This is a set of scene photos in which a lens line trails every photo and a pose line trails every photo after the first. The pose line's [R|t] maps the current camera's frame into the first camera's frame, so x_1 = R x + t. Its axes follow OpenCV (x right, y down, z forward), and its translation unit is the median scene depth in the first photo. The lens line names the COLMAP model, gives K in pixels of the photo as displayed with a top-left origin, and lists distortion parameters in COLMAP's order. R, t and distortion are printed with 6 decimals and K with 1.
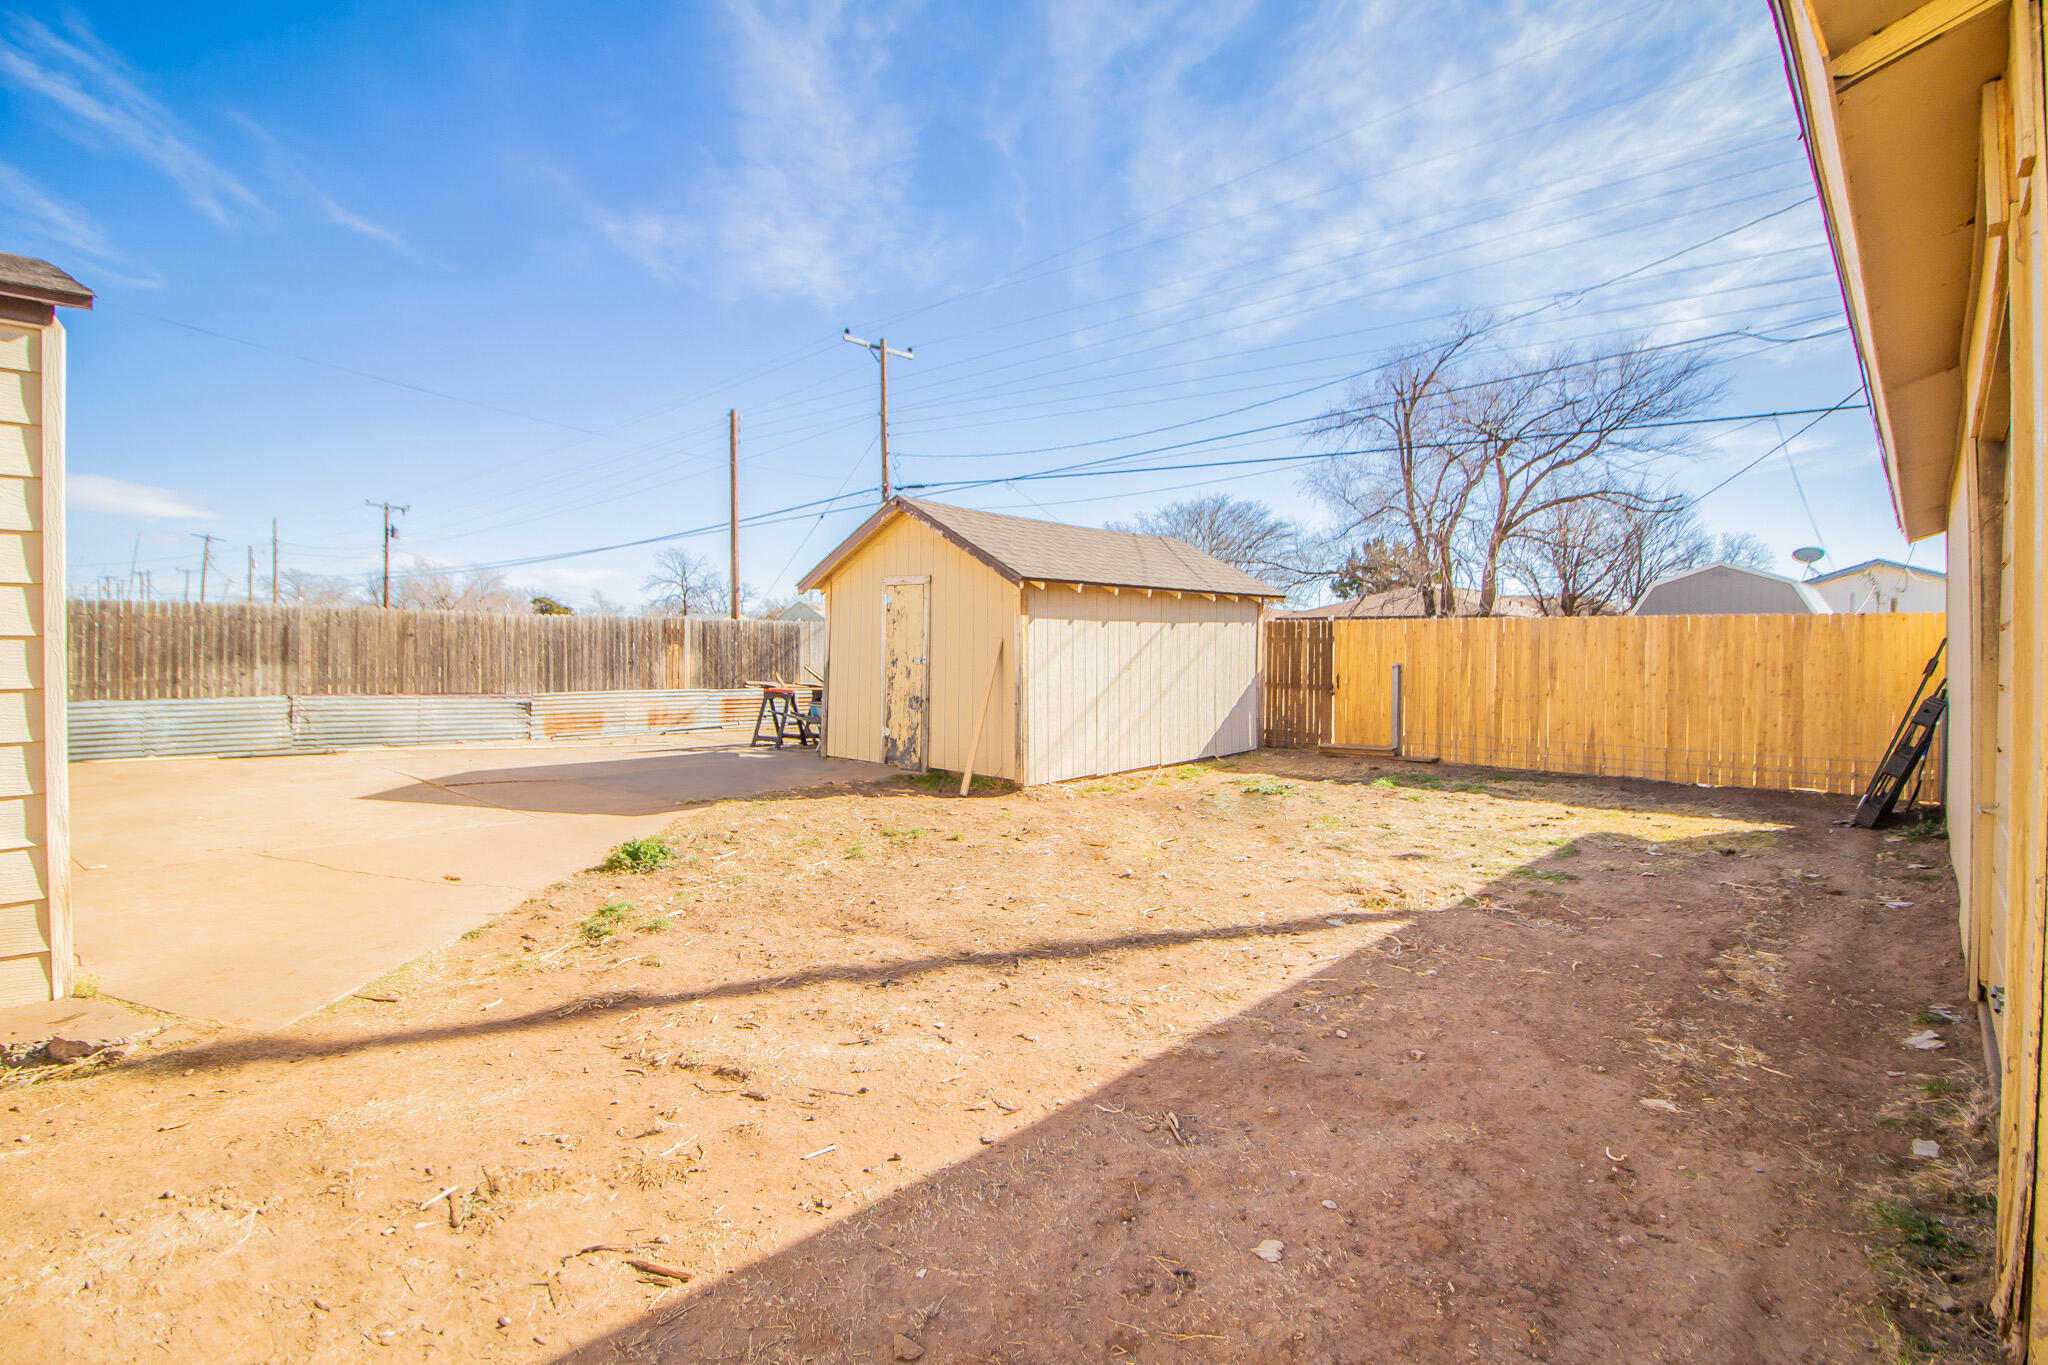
lens RADIAL K [[1013.6, 0, 1029.3], [0, 1013.6, 704.5], [0, 0, 1]] dist [0.004733, -0.009250]
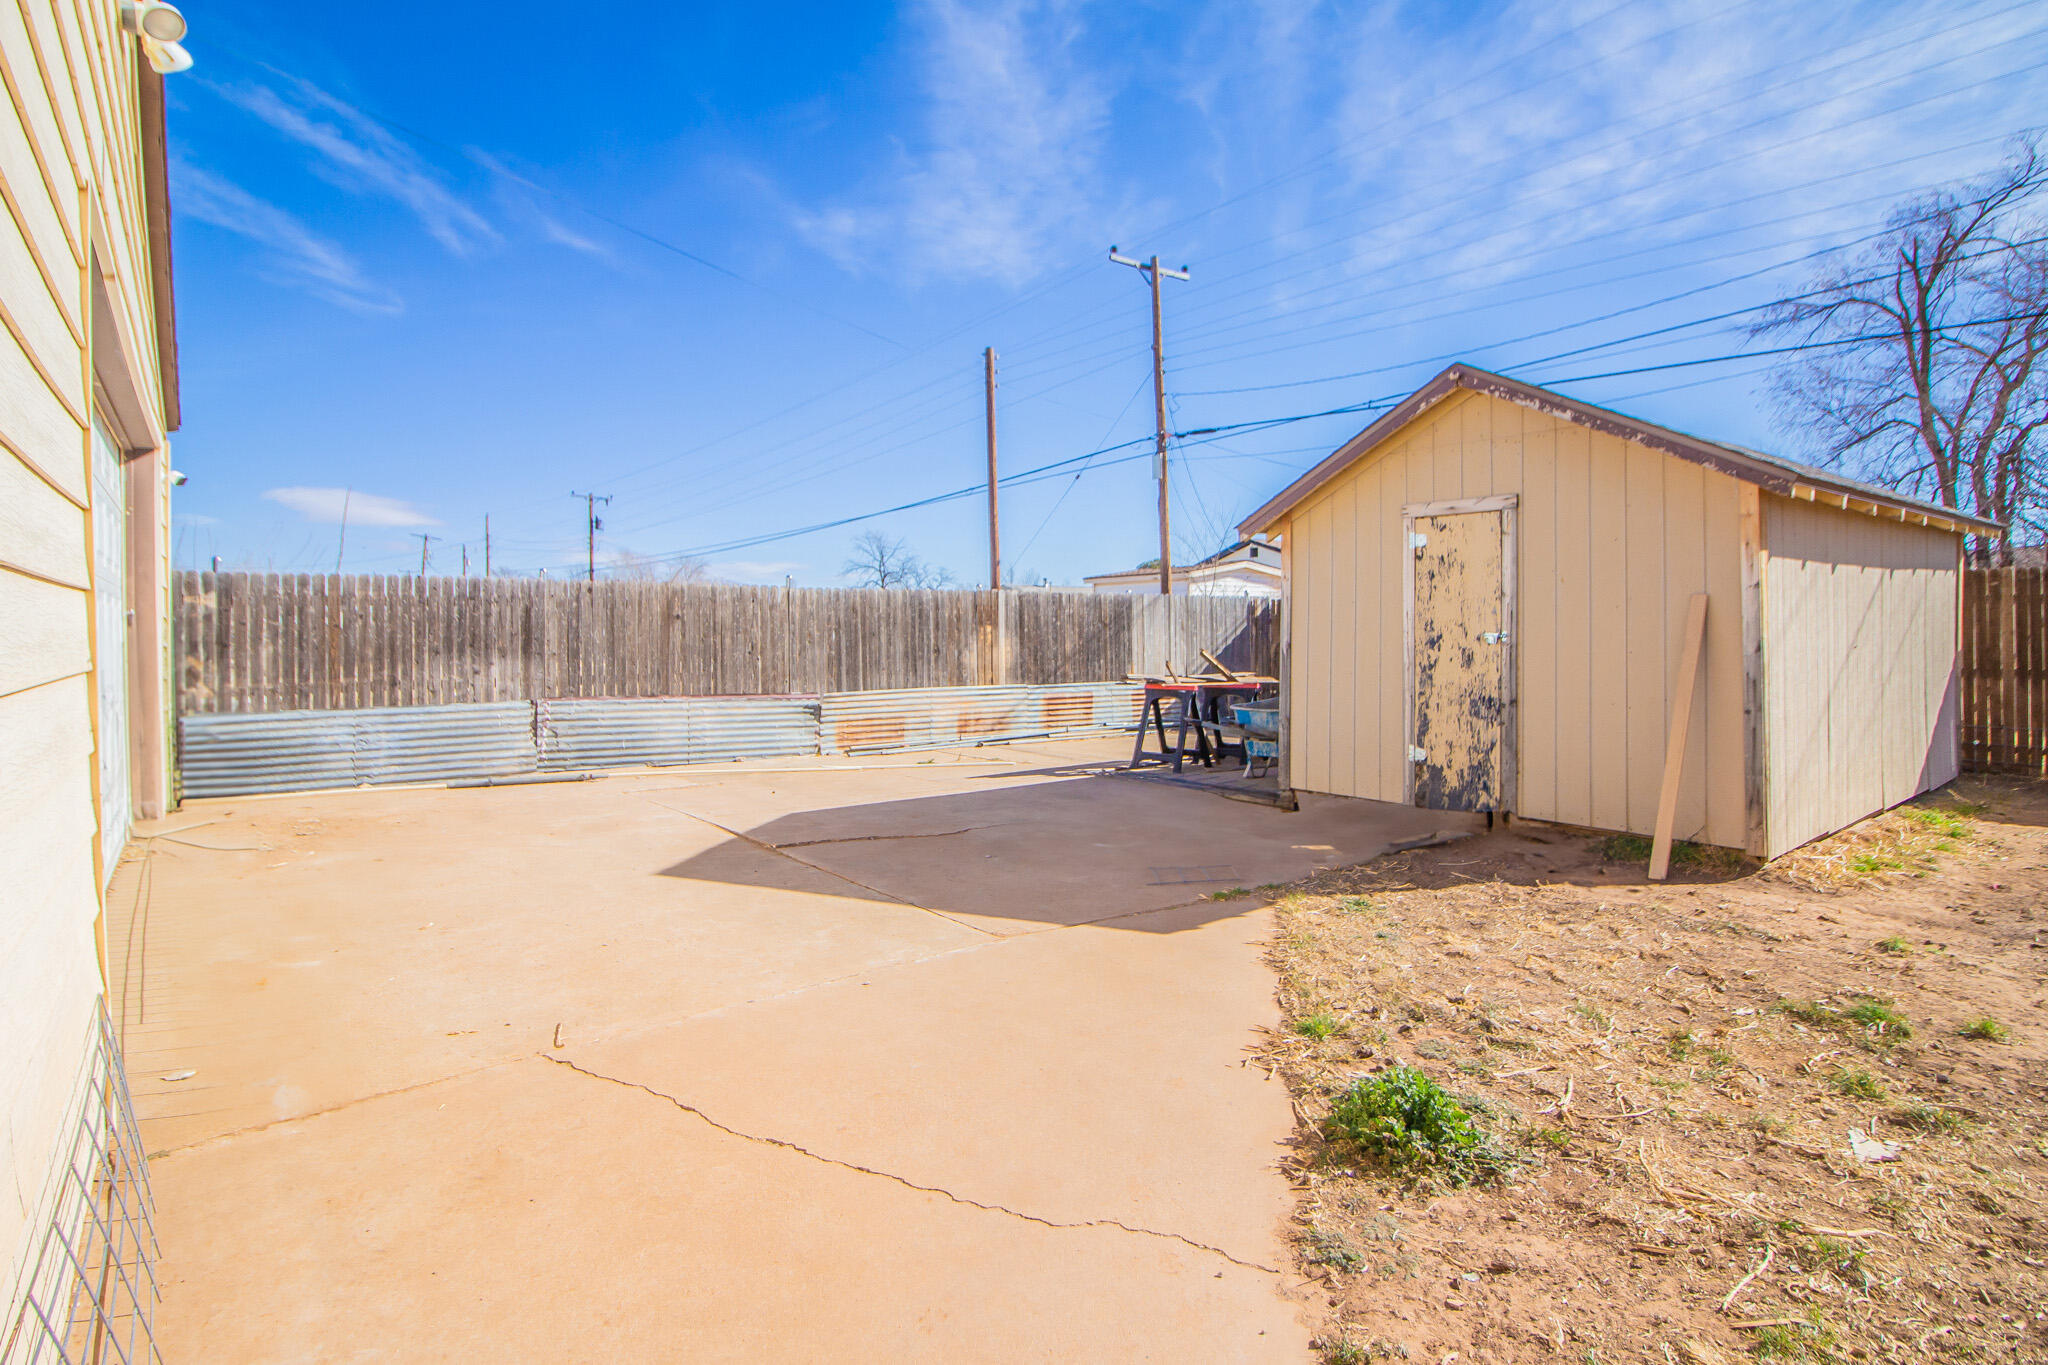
lens RADIAL K [[1013.6, 0, 1014.5], [0, 1013.6, 607.1], [0, 0, 1]] dist [0.004733, -0.009250]
pose [[0.987451, -0.021511, -0.156452, -0.161438], [0.008596, 0.996532, -0.082764, -0.007542], [0.157690, 0.080381, 0.984212, 0.196473]]
